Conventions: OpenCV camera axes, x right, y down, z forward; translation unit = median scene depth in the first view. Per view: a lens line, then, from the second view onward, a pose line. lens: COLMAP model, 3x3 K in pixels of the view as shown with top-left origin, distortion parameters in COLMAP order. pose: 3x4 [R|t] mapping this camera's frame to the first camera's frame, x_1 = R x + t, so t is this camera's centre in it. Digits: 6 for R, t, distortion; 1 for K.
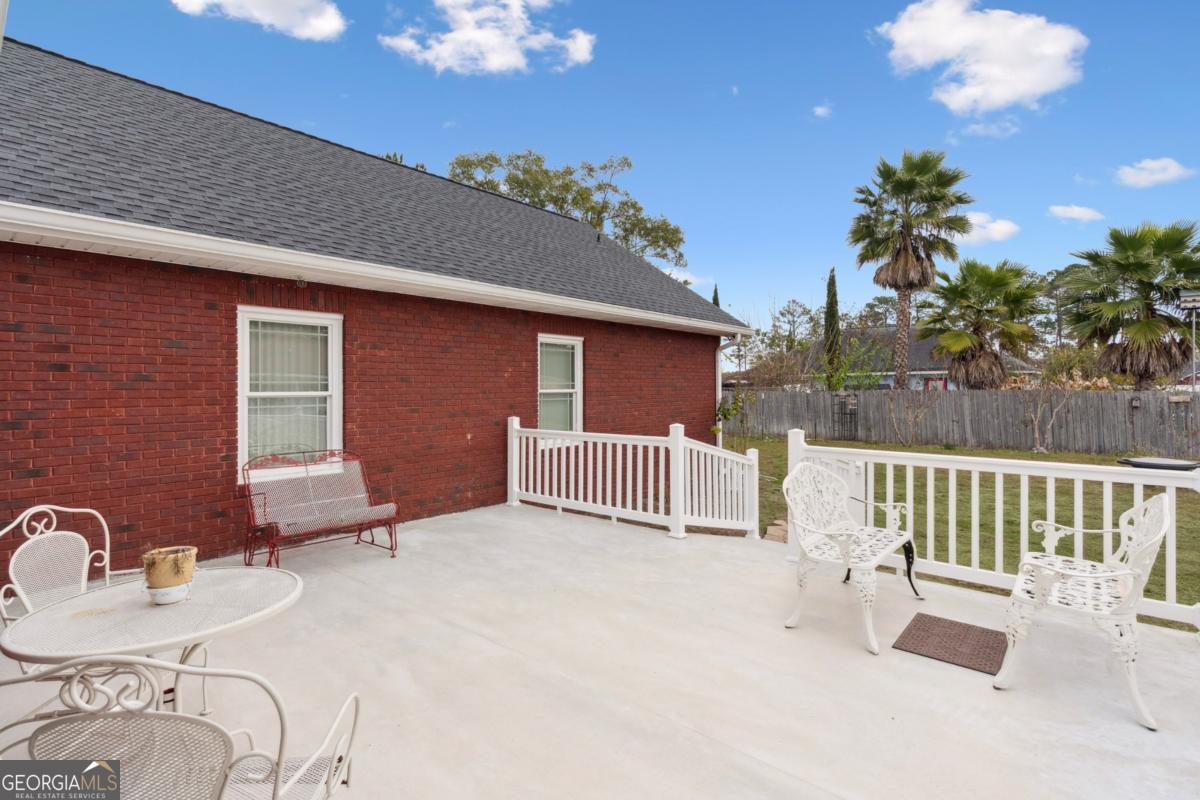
lens RADIAL K [[570.0, 0, 585.0], [0, 570.0, 373.0], [0, 0, 1]] dist [0.003495, 0.000098]
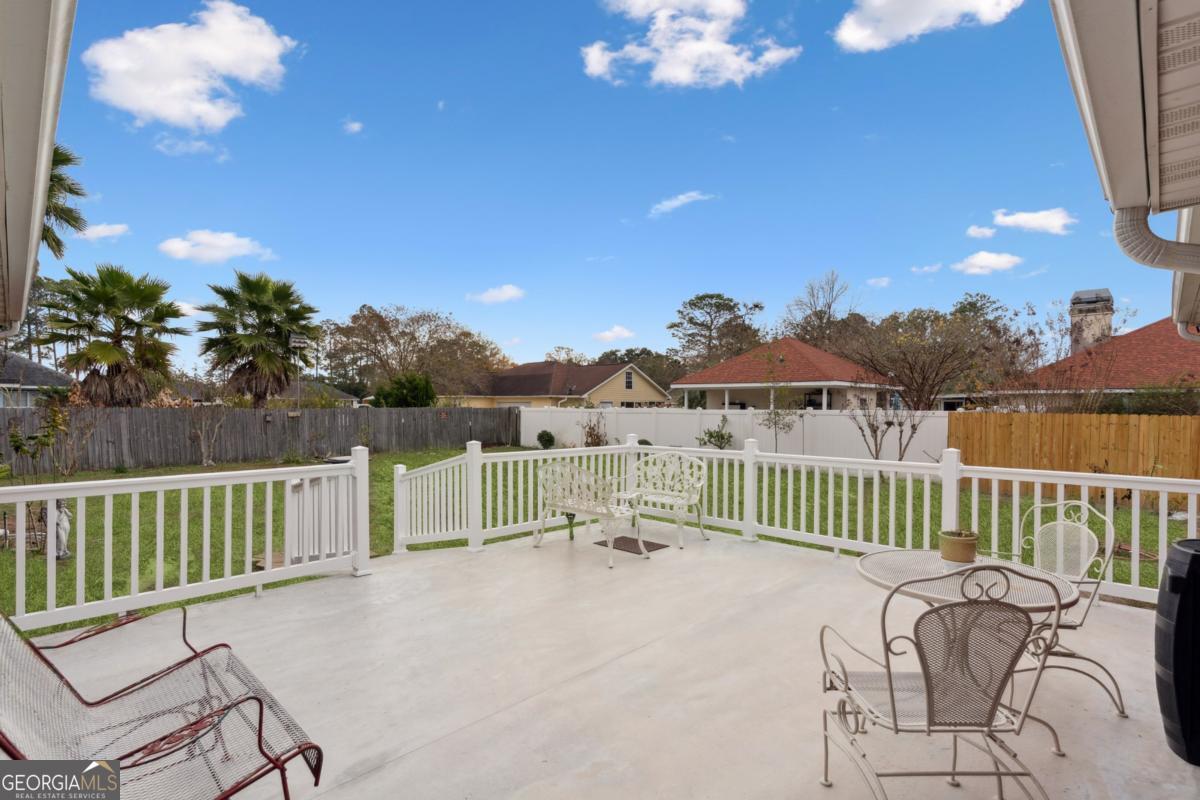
lens RADIAL K [[570.8, 0, 600.0], [0, 570.8, 400.0], [0, 0, 1]] dist [0.000565, 0.000177]
pose [[0.053852, 0.015123, 0.998434, -0.229929], [-0.031987, 0.999398, -0.013413, 0.006158], [-0.998036, -0.031215, 0.054303, 0.194732]]
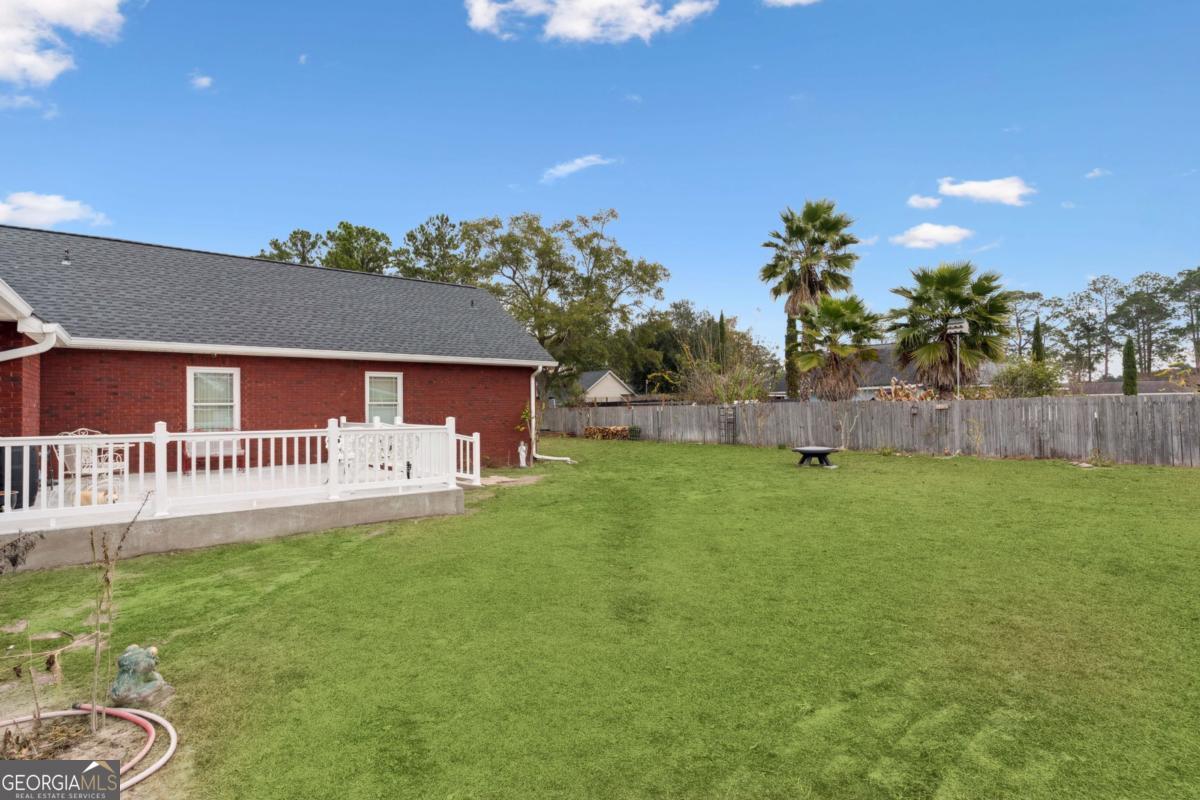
lens RADIAL K [[570.8, 0, 600.0], [0, 570.8, 400.0], [0, 0, 1]] dist [0.000565, 0.000177]
pose [[0.983449, -0.010985, -0.180852, 0.478107], [0.013340, 0.999841, 0.011812, 0.004775], [0.180694, -0.014029, 0.983439, -0.325758]]
